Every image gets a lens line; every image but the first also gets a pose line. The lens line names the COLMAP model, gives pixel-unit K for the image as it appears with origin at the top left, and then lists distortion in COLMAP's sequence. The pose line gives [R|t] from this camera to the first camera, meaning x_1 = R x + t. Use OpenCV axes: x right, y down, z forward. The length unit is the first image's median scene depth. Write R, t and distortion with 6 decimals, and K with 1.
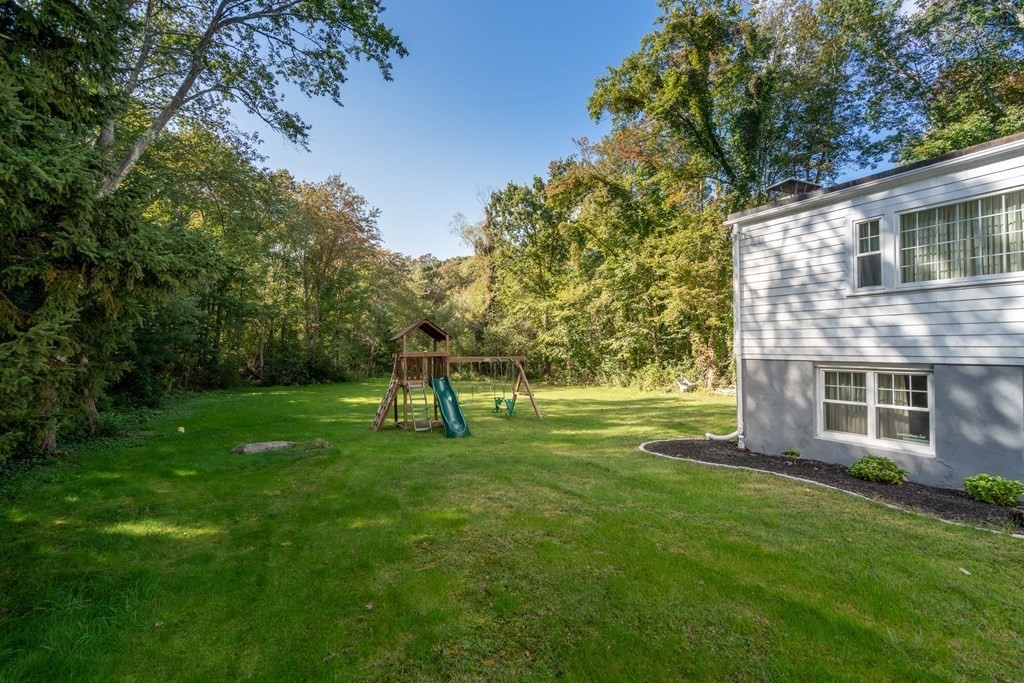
lens RADIAL K [[470.0, 0, 510.9], [0, 470.0, 340.7], [0, 0, 1]] dist [-0.001001, -0.000015]
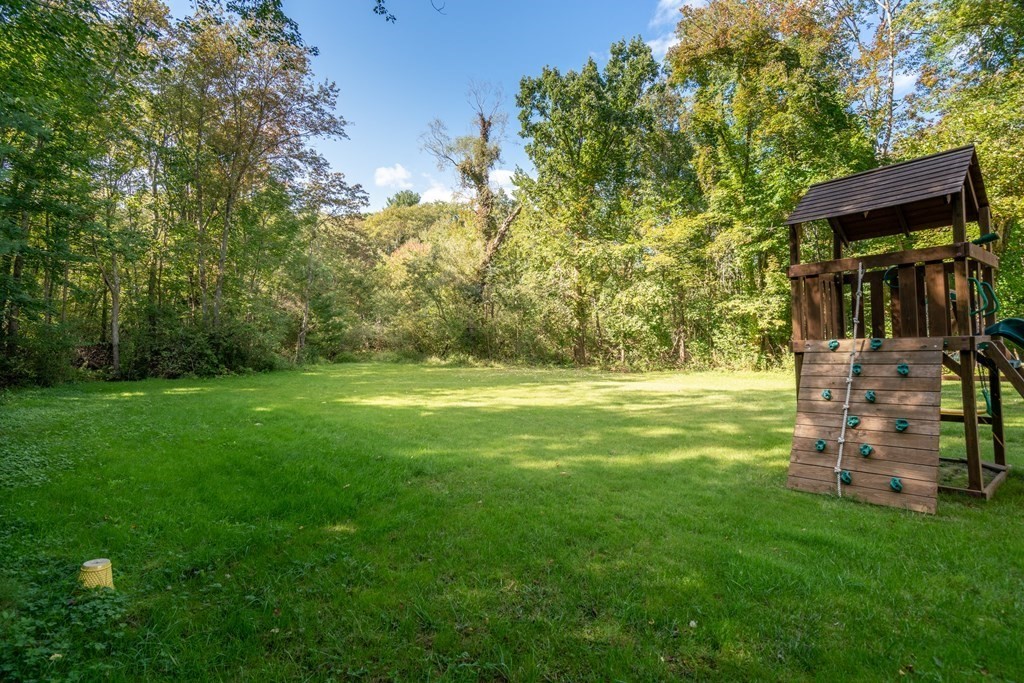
lens RADIAL K [[519.1, 0, 513.4], [0, 519.1, 344.8], [0, 0, 1]] dist [-0.007169, 0.002249]
pose [[0.964606, 0.001331, 0.263691, -0.249106], [-0.008905, 0.999581, 0.027530, 0.035567], [-0.263544, -0.028903, 0.964214, 0.306702]]
